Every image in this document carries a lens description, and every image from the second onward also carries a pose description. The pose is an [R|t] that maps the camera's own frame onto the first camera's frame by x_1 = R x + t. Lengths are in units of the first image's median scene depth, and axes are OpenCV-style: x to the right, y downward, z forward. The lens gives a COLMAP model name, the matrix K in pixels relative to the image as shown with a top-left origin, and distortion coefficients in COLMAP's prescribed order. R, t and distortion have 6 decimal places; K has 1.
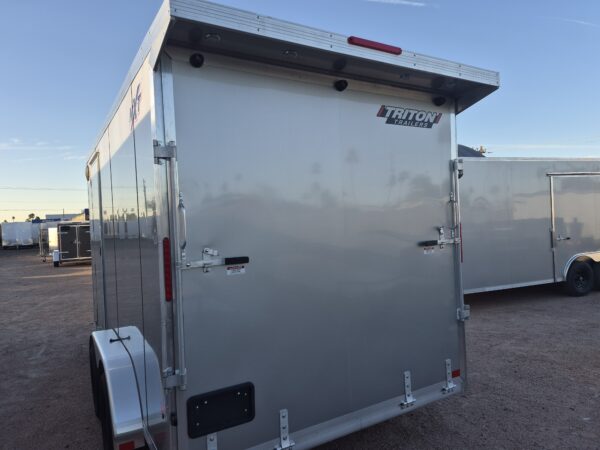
lens RADIAL K [[417.1, 0, 302.6], [0, 417.1, 227.5], [0, 0, 1]] dist [0.047974, -0.043745]
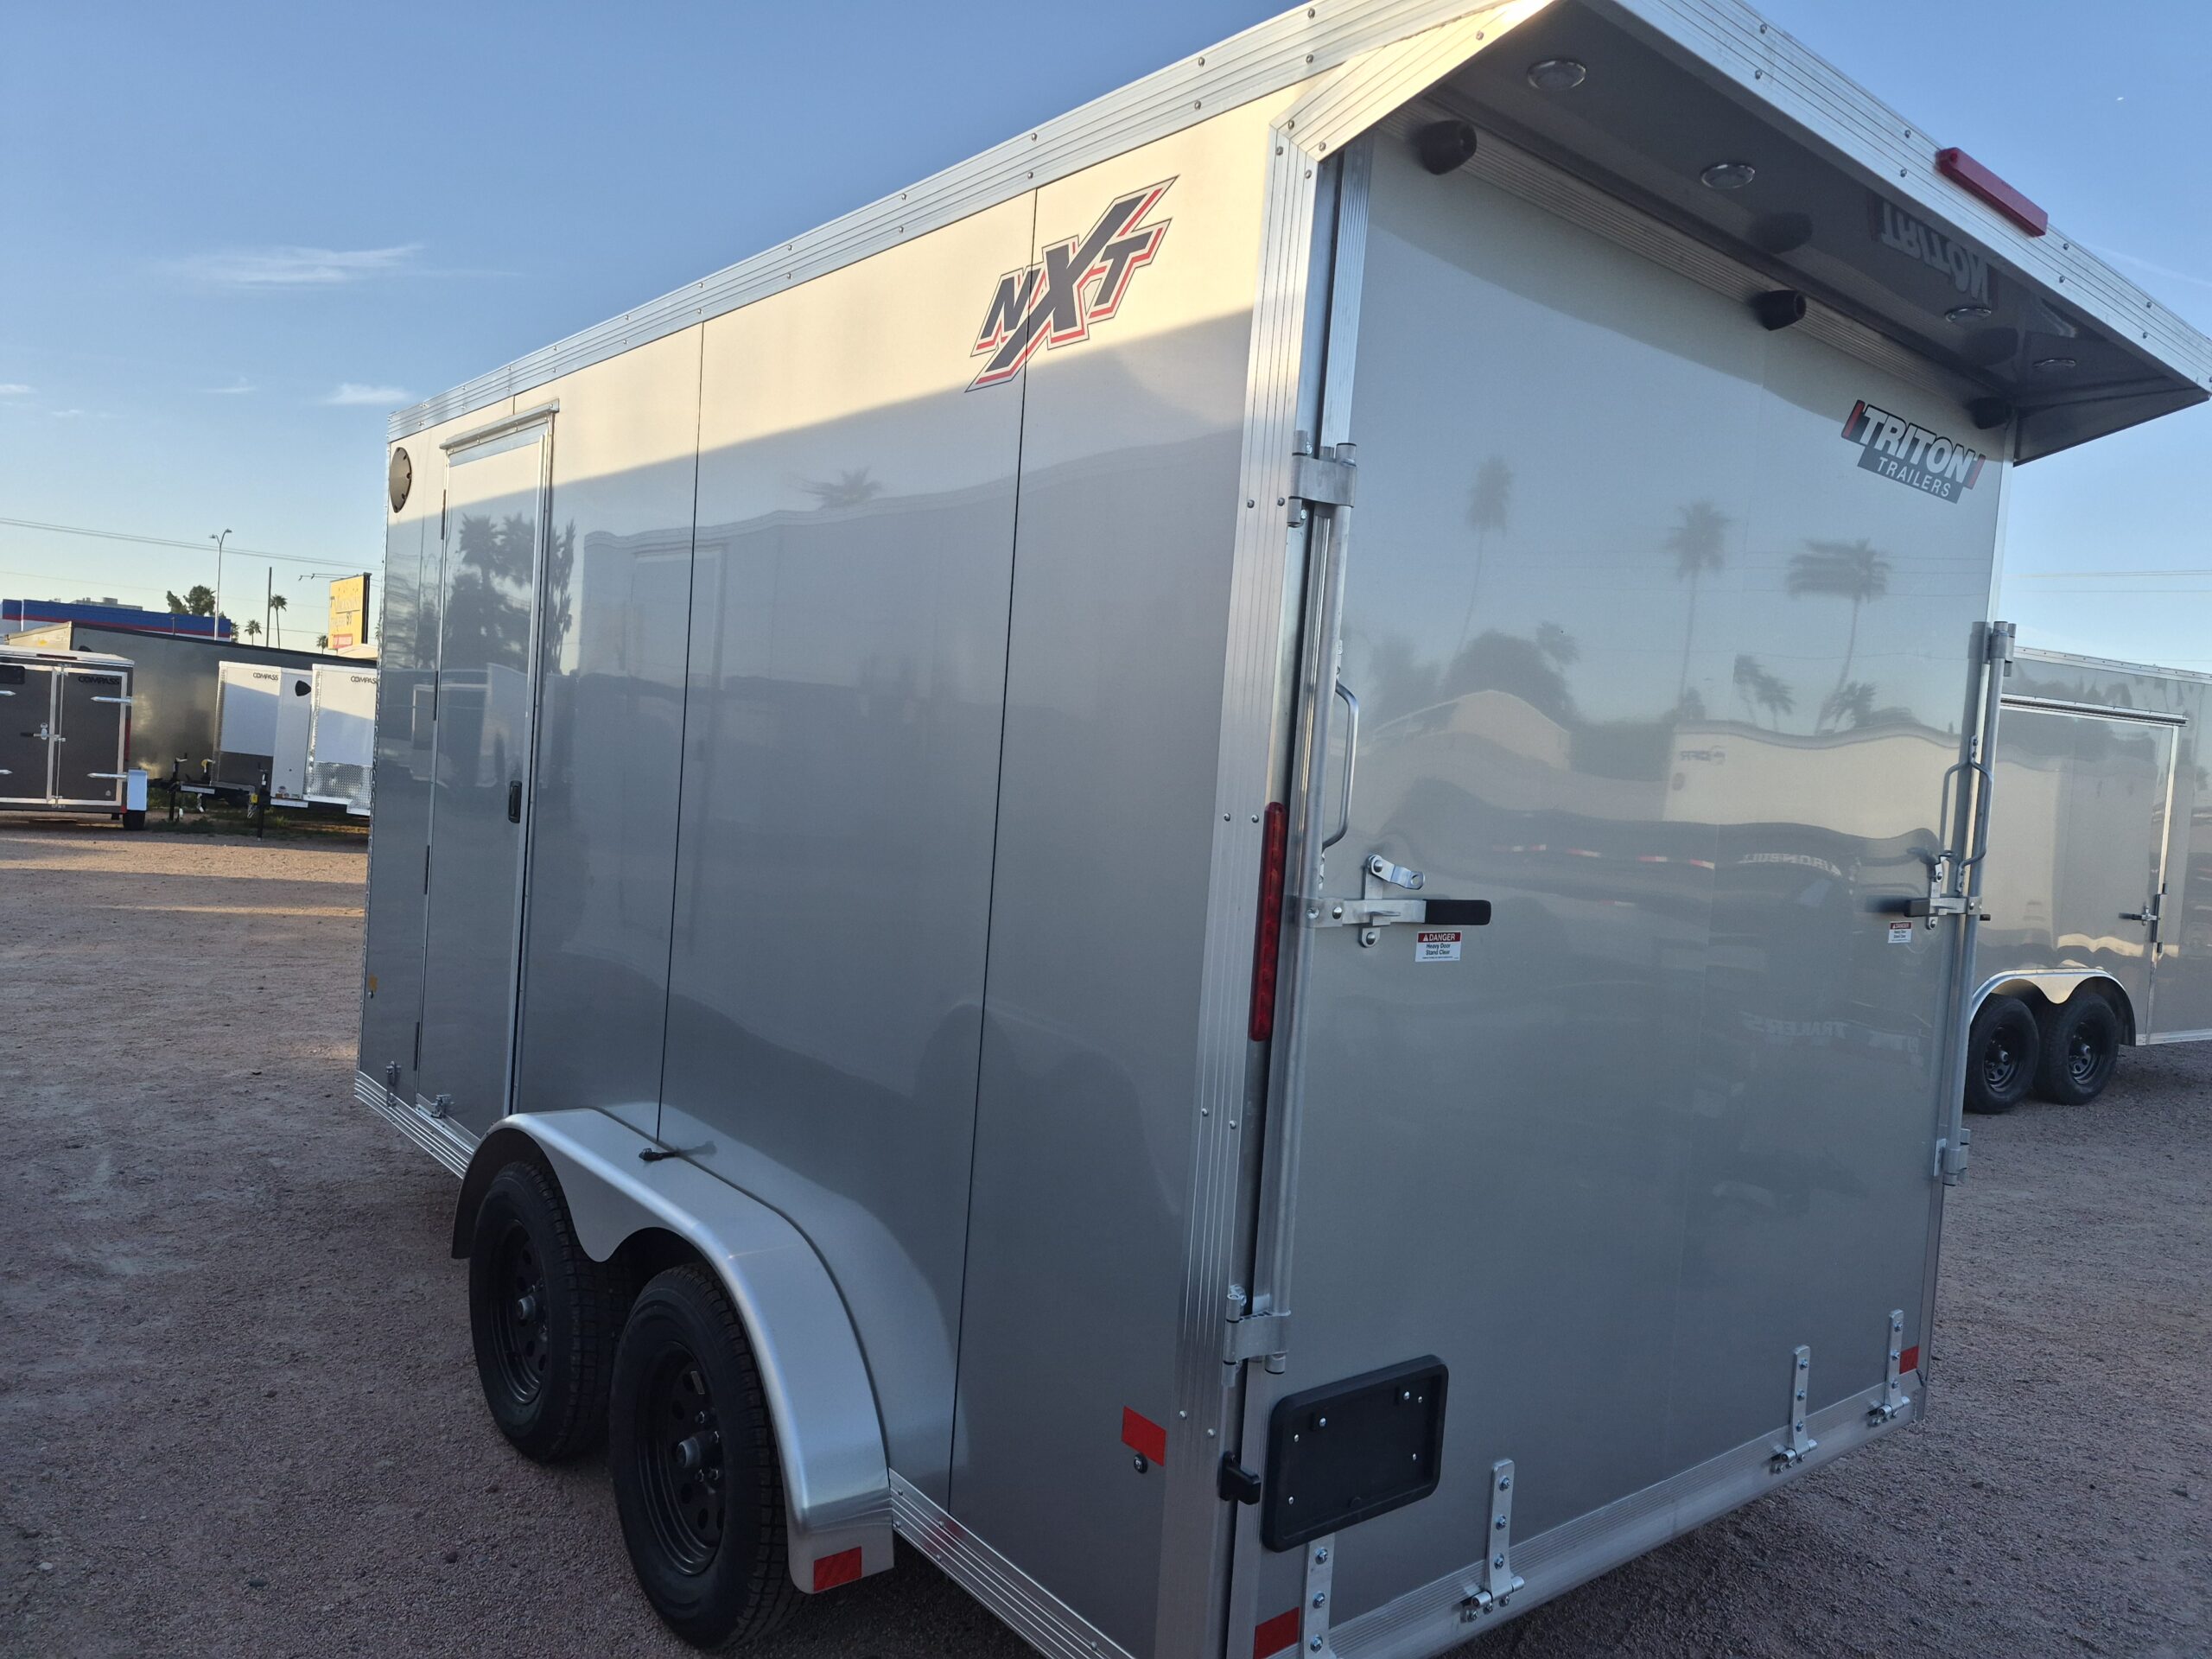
lens RADIAL K [[1537.7, 0, 1115.7], [0, 1537.7, 838.7], [0, 0, 1]] dist [0.047974, -0.043745]
pose [[0.983648, 0.103096, 0.147676, -0.398223], [-0.108187, 0.993768, 0.026844, 0.022216], [-0.143988, -0.042382, 0.988671, 0.037612]]
